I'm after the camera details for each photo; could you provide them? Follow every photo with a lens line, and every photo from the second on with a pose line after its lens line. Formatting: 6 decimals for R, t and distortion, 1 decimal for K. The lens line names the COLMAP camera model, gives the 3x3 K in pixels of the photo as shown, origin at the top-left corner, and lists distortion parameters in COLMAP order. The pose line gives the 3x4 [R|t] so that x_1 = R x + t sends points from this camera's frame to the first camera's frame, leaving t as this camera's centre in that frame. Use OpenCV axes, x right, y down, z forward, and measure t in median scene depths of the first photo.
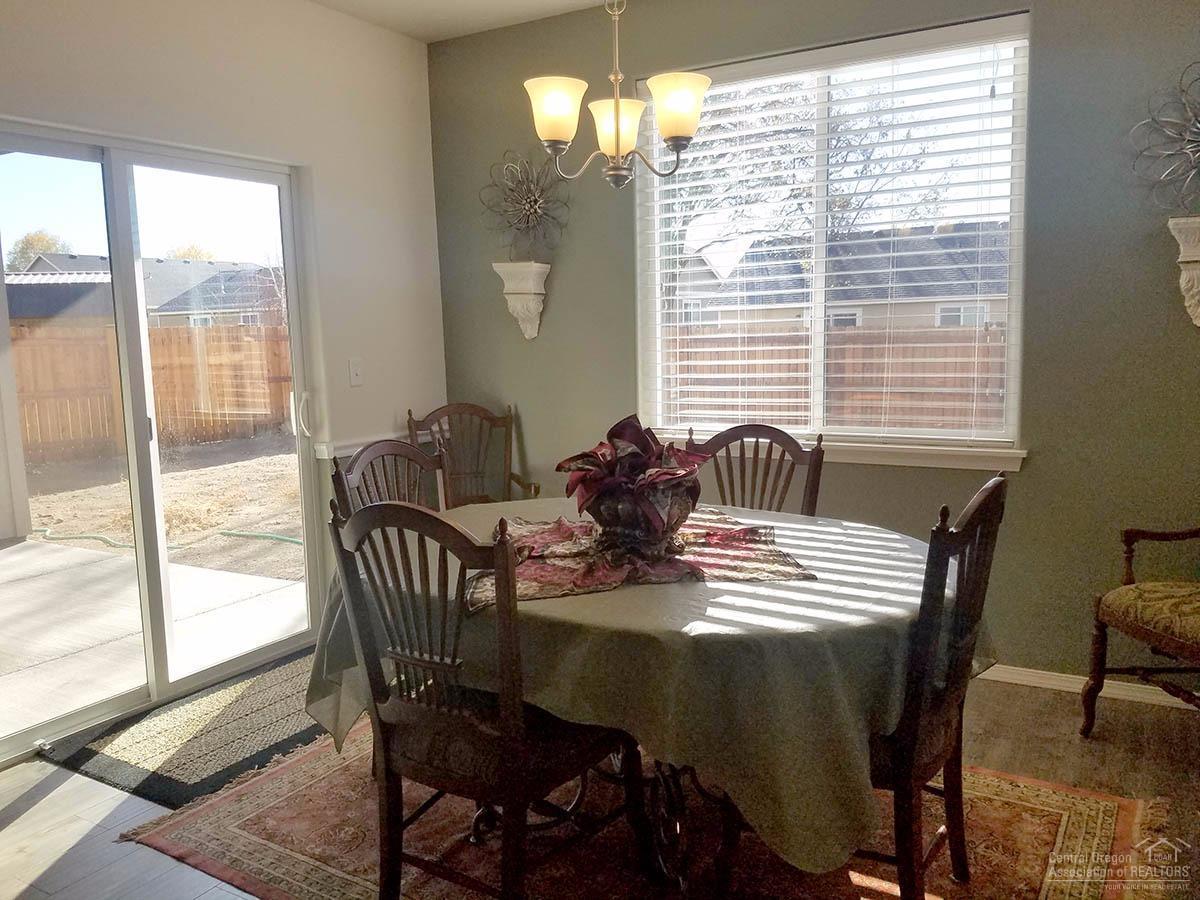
lens RADIAL K [[933.9, 0, 600.0], [0, 933.9, 450.0], [0, 0, 1]] dist [0.235973, -0.454288]
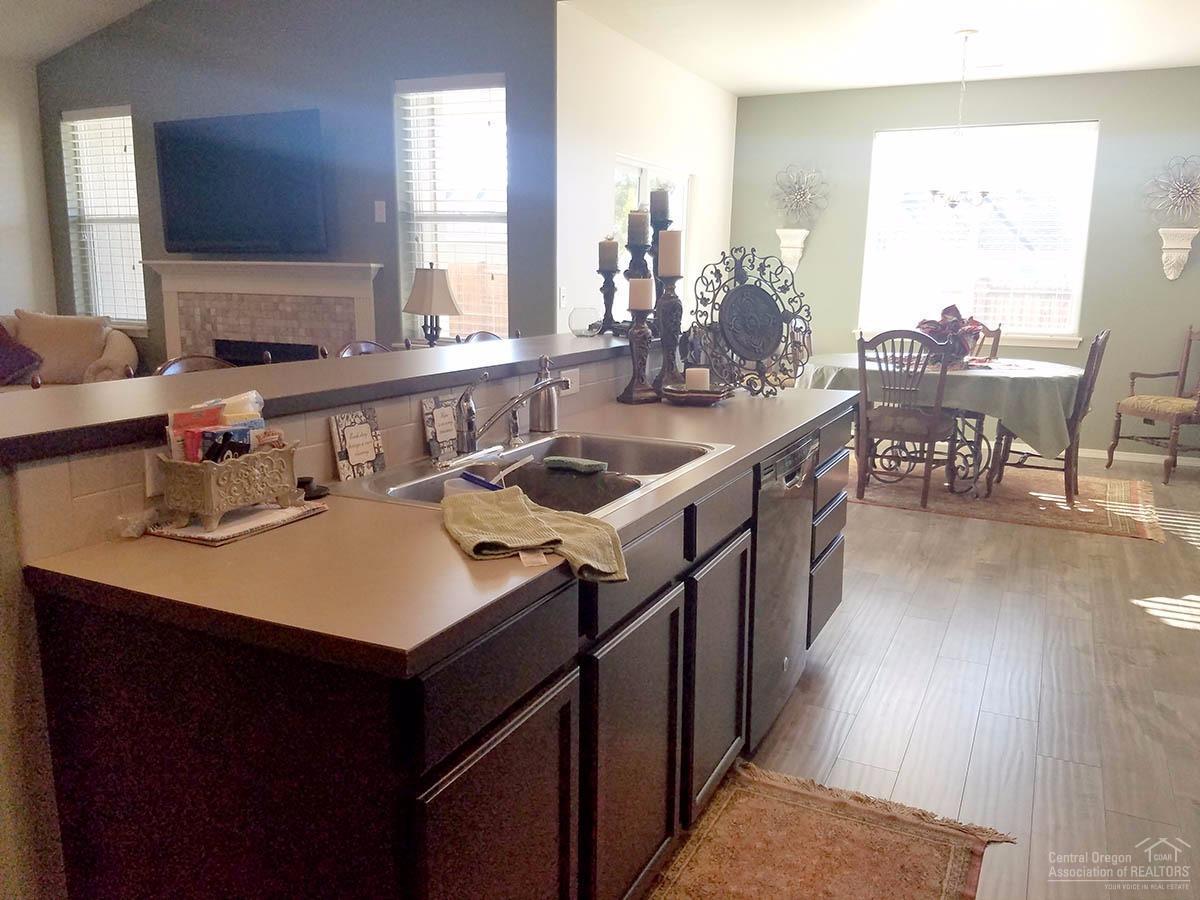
lens RADIAL K [[957.1, 0, 600.0], [0, 957.1, 450.0], [0, 0, 1]] dist [0.167346, -0.323715]
pose [[0.996528, 0.024217, 0.079659, -0.650558], [-0.028831, 0.997941, 0.057291, 0.131541], [-0.078107, -0.059389, 0.995174, -0.882413]]
